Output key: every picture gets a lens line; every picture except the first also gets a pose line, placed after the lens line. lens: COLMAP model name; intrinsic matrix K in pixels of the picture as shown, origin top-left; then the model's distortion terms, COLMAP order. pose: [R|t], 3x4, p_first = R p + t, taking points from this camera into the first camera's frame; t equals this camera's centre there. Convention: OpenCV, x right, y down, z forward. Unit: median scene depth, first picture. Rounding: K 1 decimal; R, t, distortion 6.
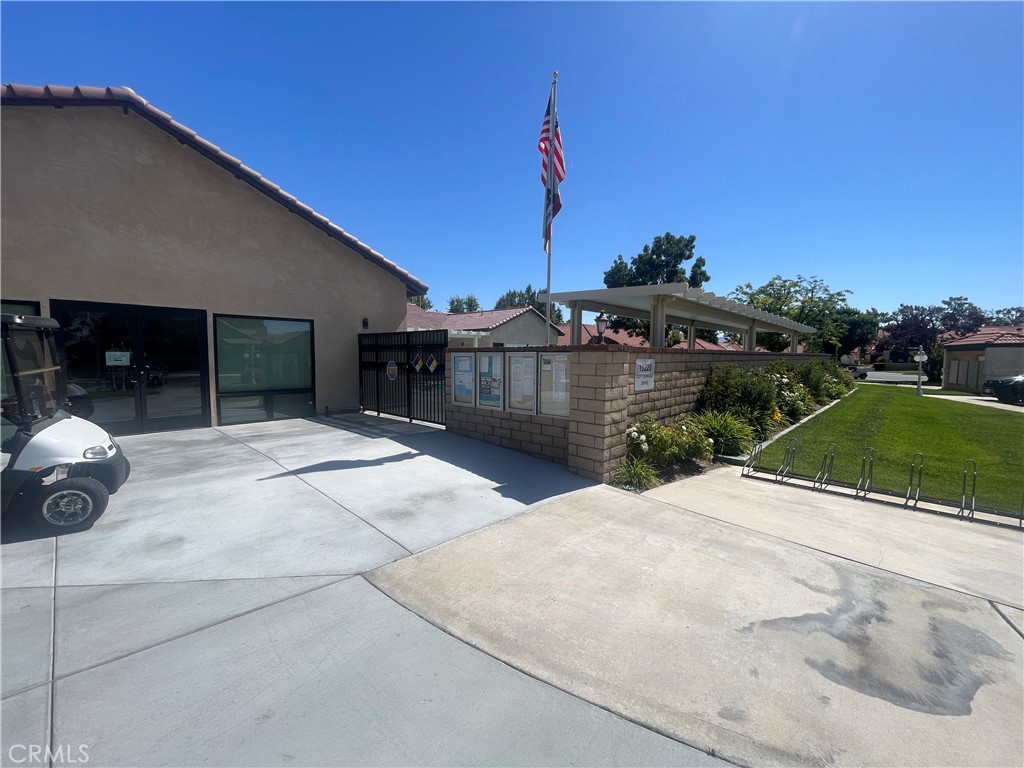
lens RADIAL K [[413.5, 0, 512.0], [0, 413.5, 384.0], [0, 0, 1]] dist [-0.008505, -0.000440]
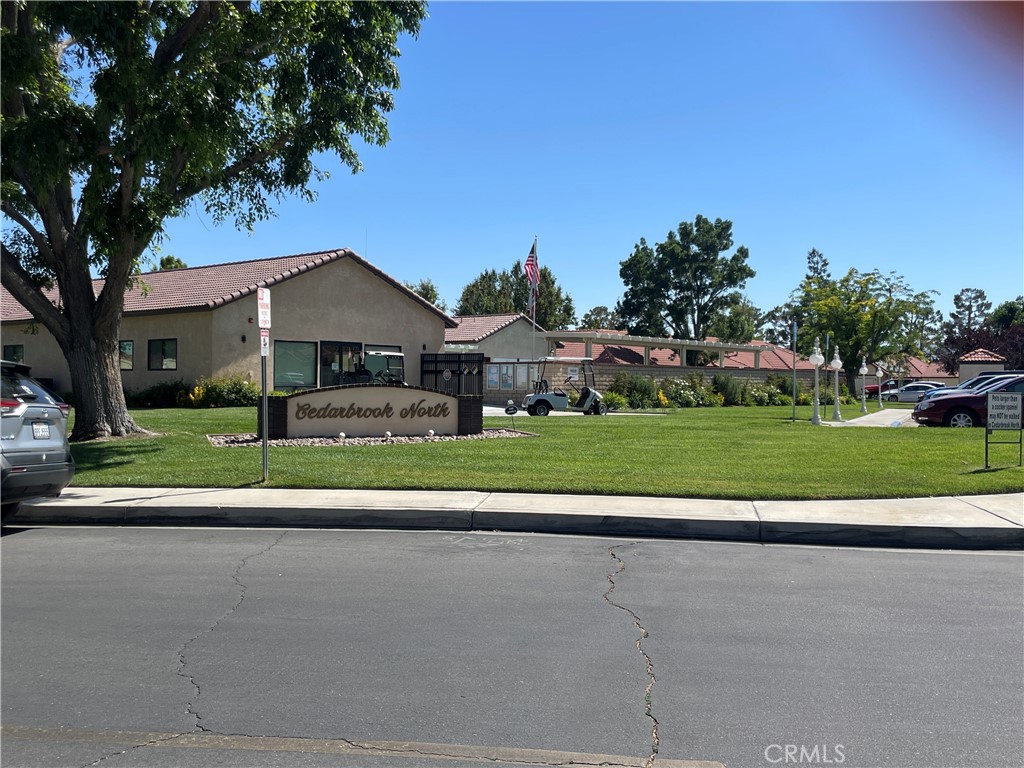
lens RADIAL K [[970.3, 0, 512.0], [0, 970.3, 384.0], [0, 0, 1]] dist [0.000522, -0.000078]
pose [[0.999183, 0.004890, 0.040111, -0.054422], [-0.002223, 0.997799, -0.066281, 0.087018], [-0.040347, 0.066138, 0.996994, -0.973637]]
